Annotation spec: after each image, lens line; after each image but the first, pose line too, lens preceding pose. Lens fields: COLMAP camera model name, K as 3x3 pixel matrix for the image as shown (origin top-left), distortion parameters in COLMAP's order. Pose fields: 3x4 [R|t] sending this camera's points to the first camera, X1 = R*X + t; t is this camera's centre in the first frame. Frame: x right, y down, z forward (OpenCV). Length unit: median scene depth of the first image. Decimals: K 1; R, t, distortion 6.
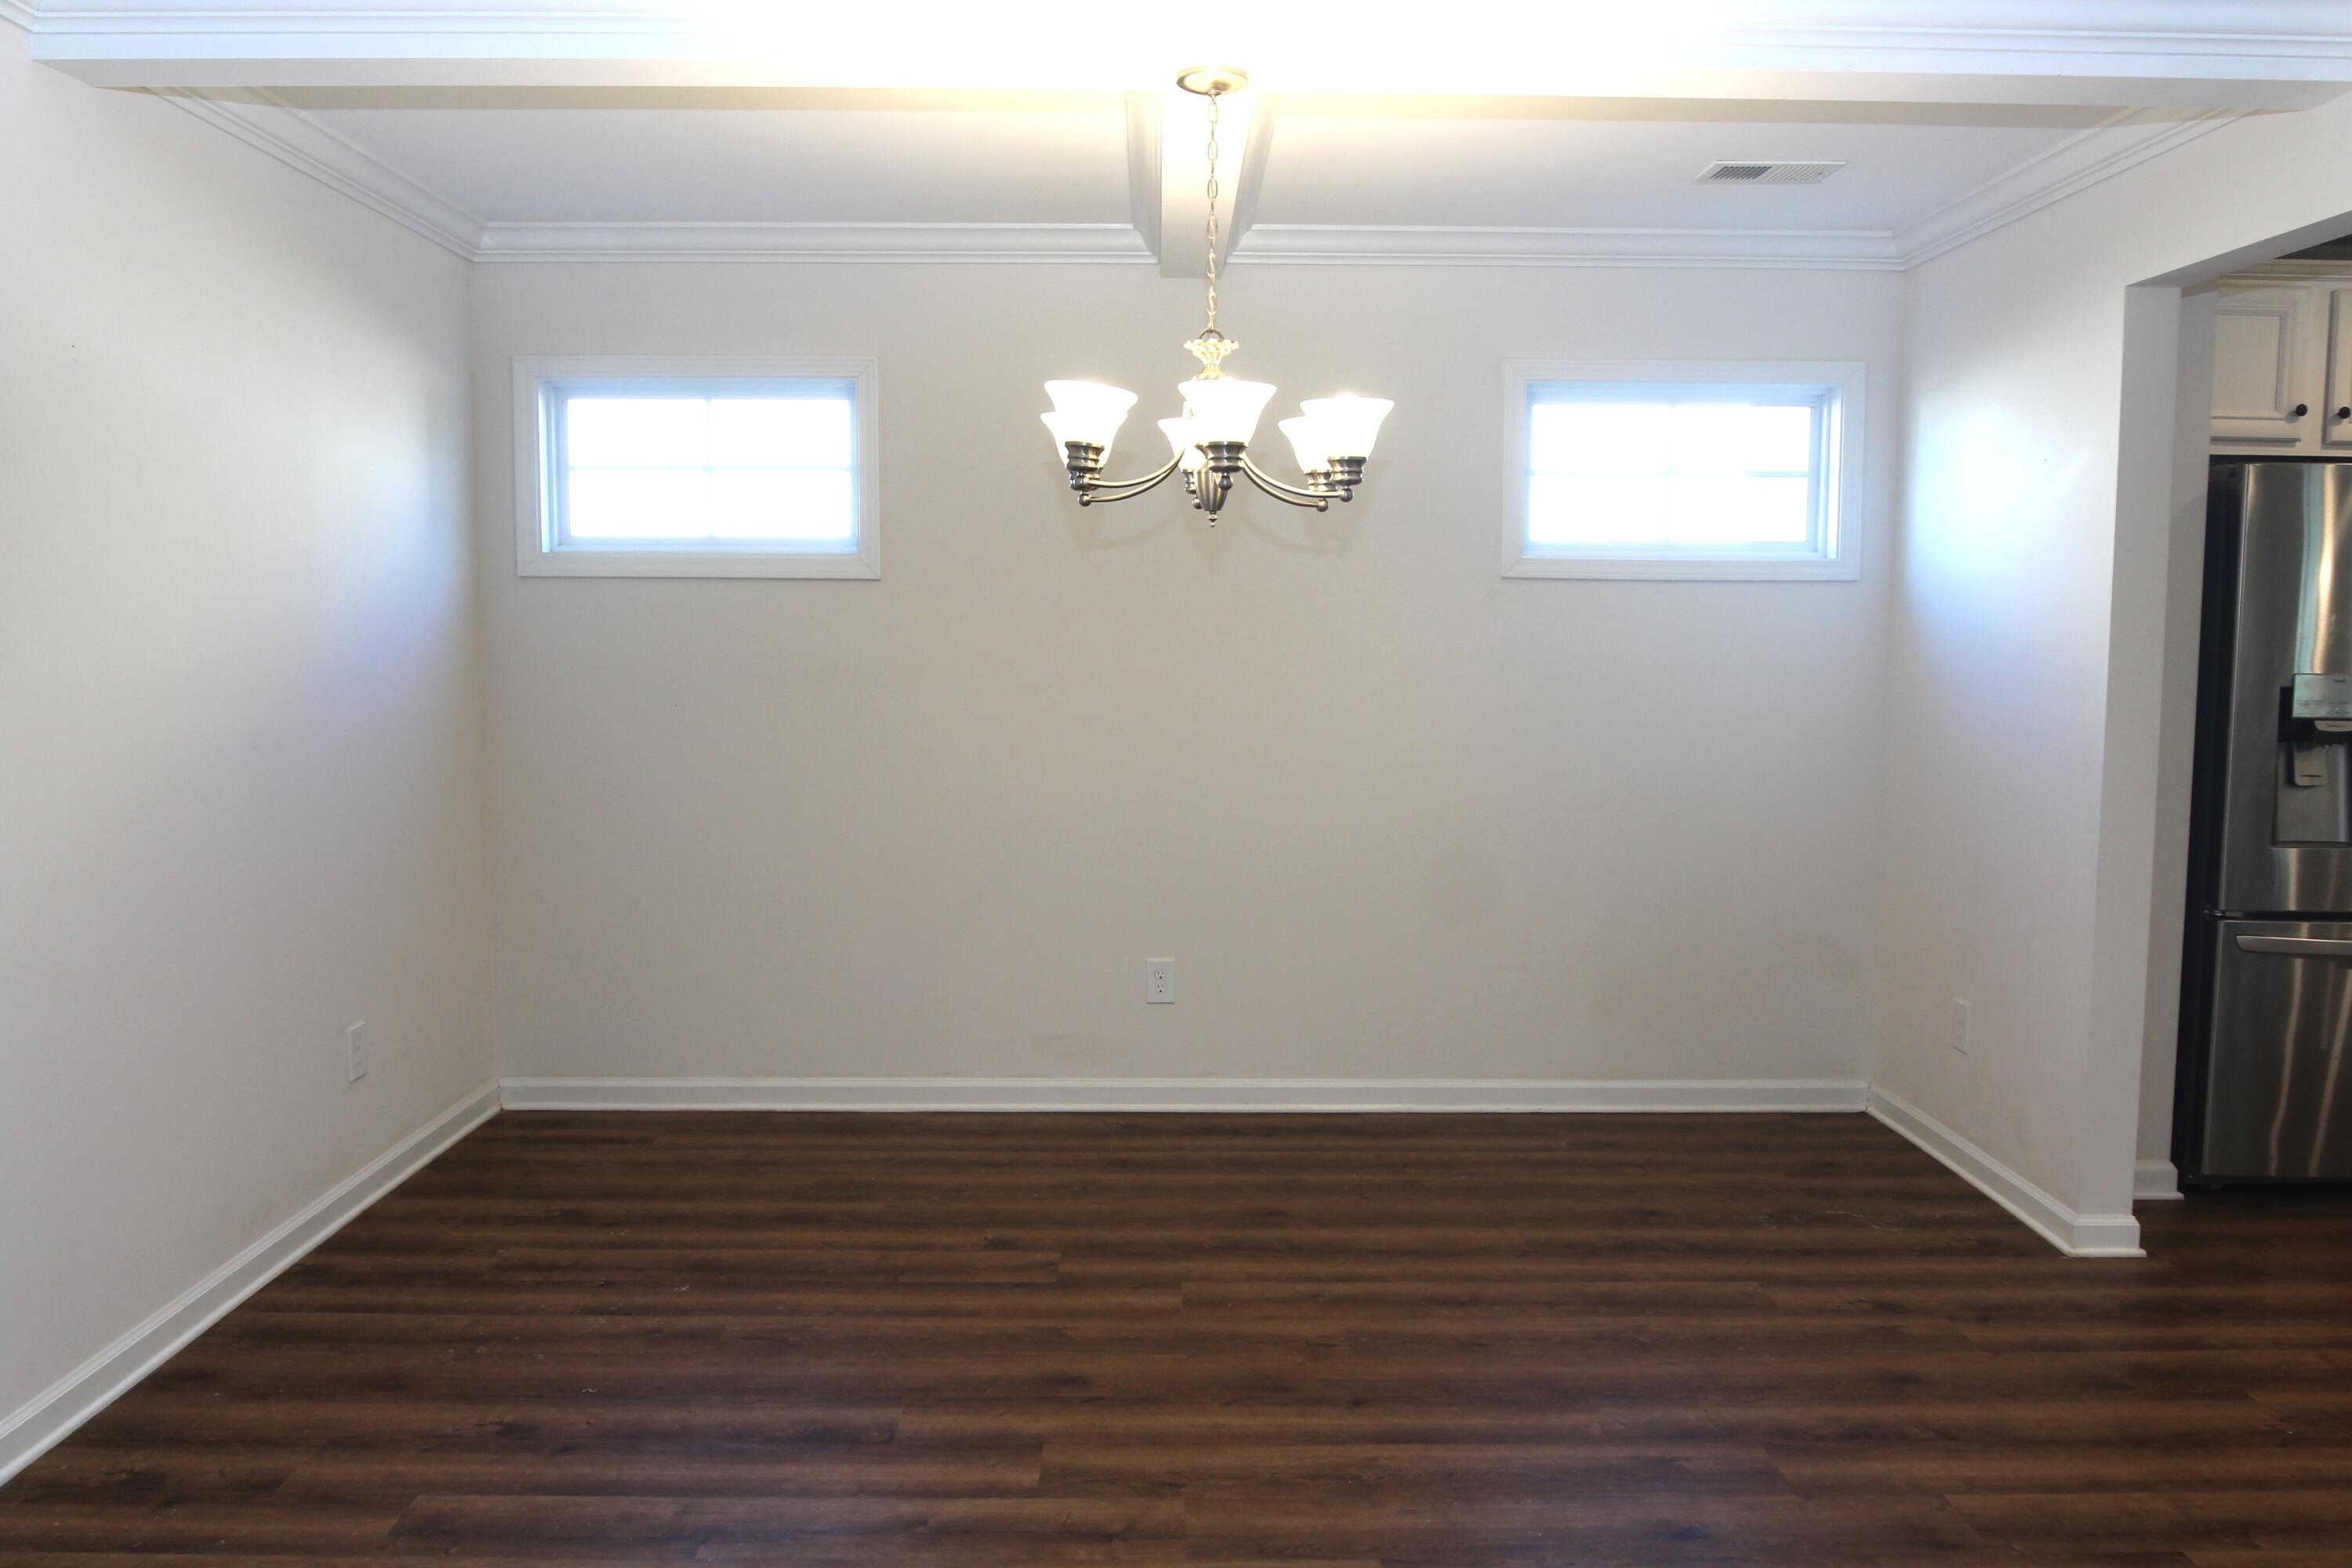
lens RADIAL K [[1743.9, 0, 1179.5], [0, 1743.9, 790.2], [0, 0, 1]] dist [-0.027491, -0.005495]
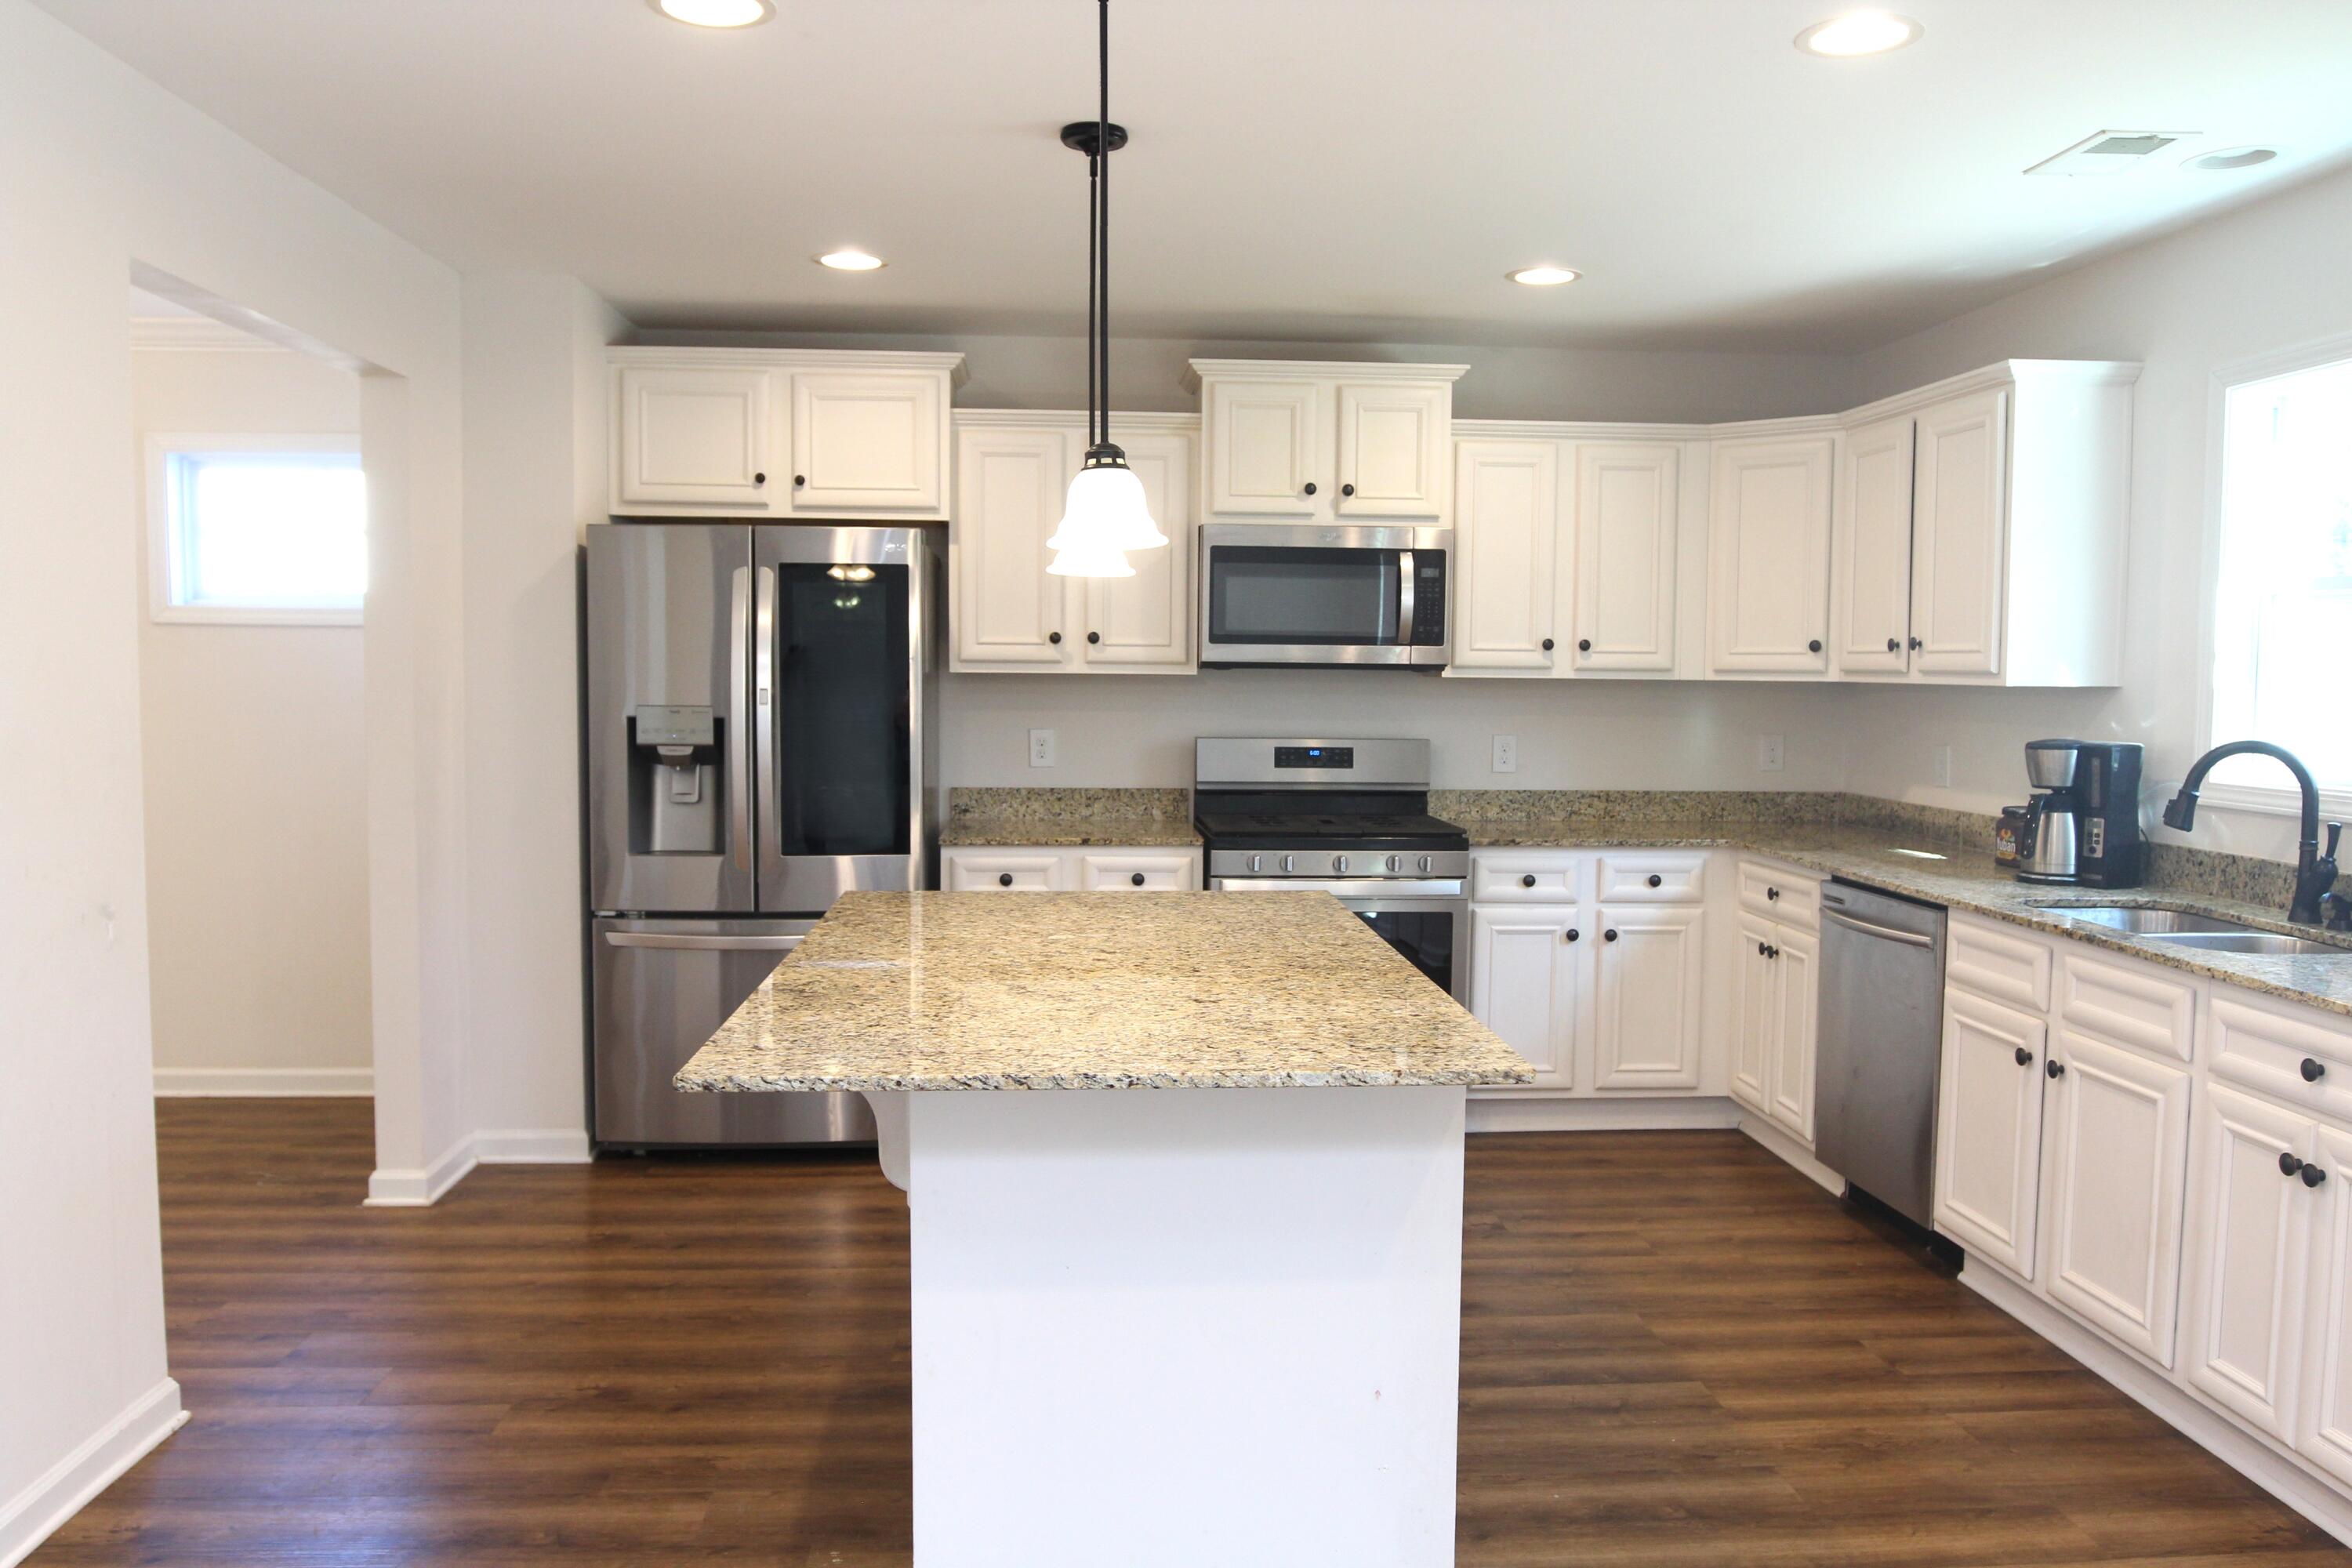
lens RADIAL K [[1743.9, 0, 1177.8], [0, 1743.9, 790.5], [0, 0, 1]] dist [-0.027491, -0.005495]
pose [[0.998404, -0.000019, 0.056474, 0.972982], [0.001415, 0.999694, -0.024679, 0.019644], [-0.056456, 0.024719, 0.998099, -0.195923]]
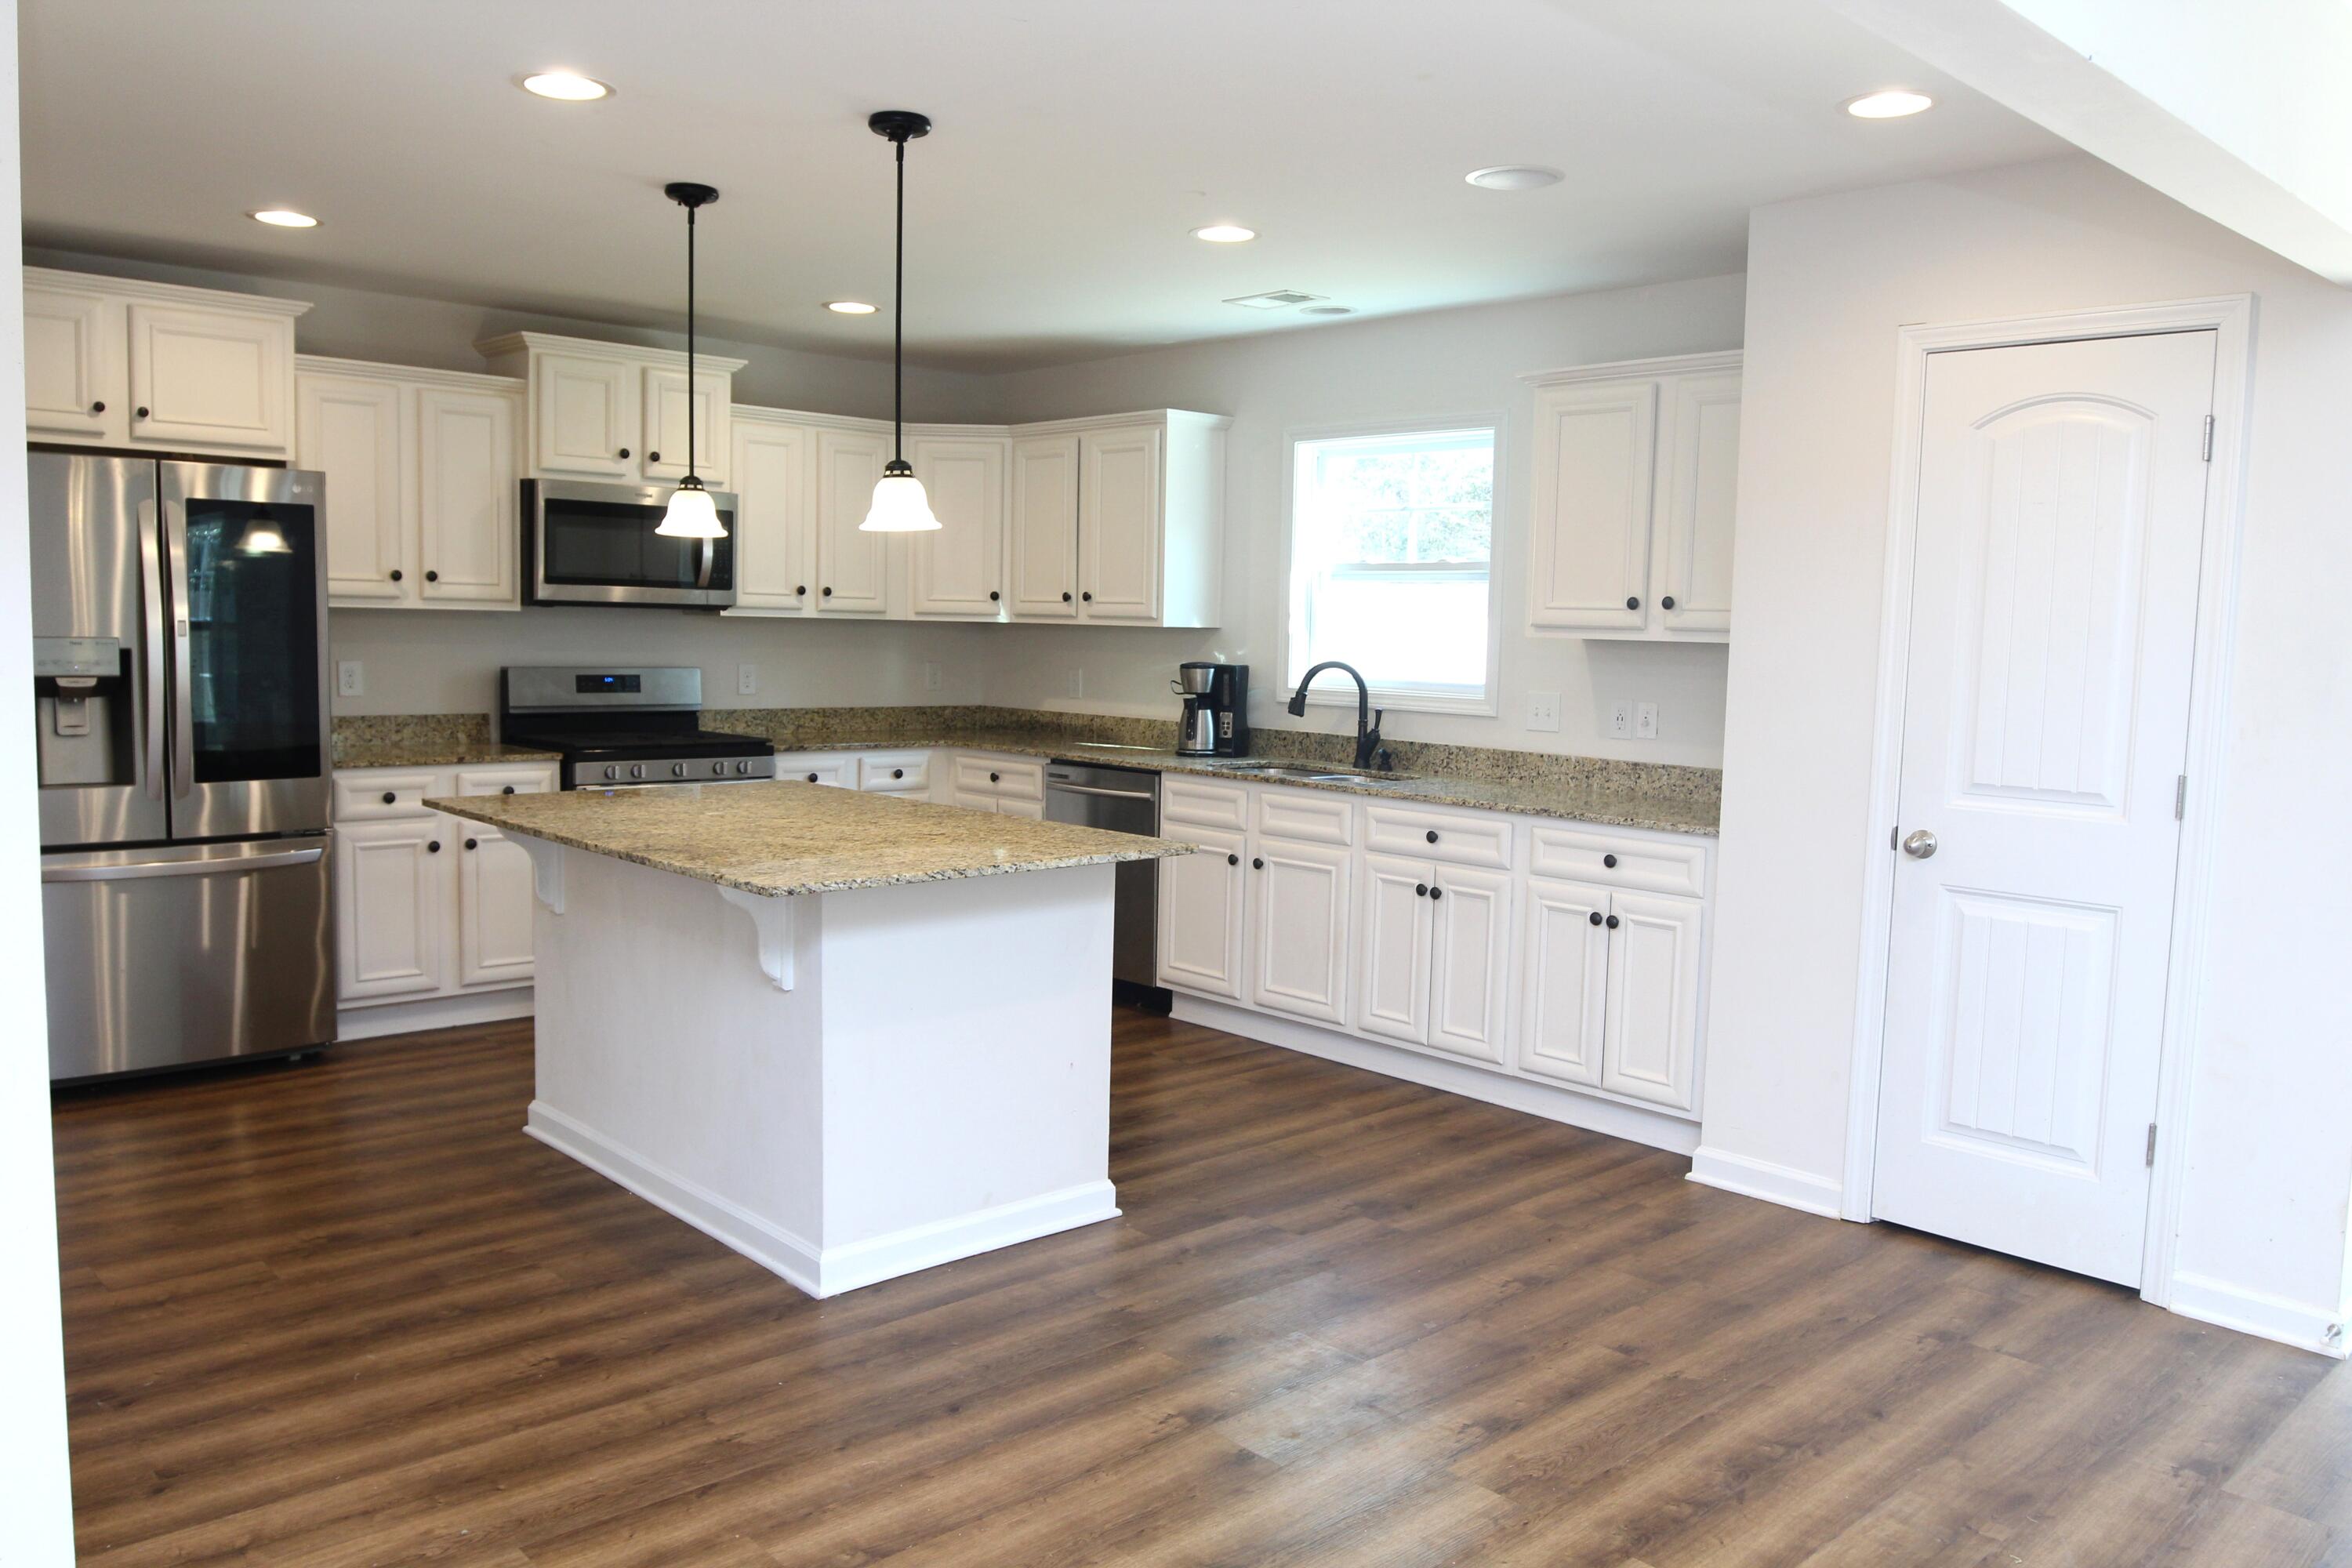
lens RADIAL K [[1743.9, 0, 1180.8], [0, 1743.9, 785.7], [0, 0, 1]] dist [-0.027491, -0.005495]
pose [[0.736624, -0.049472, 0.674491, 0.447924], [0.044279, 0.998709, 0.024895, 0.037193], [-0.674851, 0.011528, 0.737864, -0.362648]]
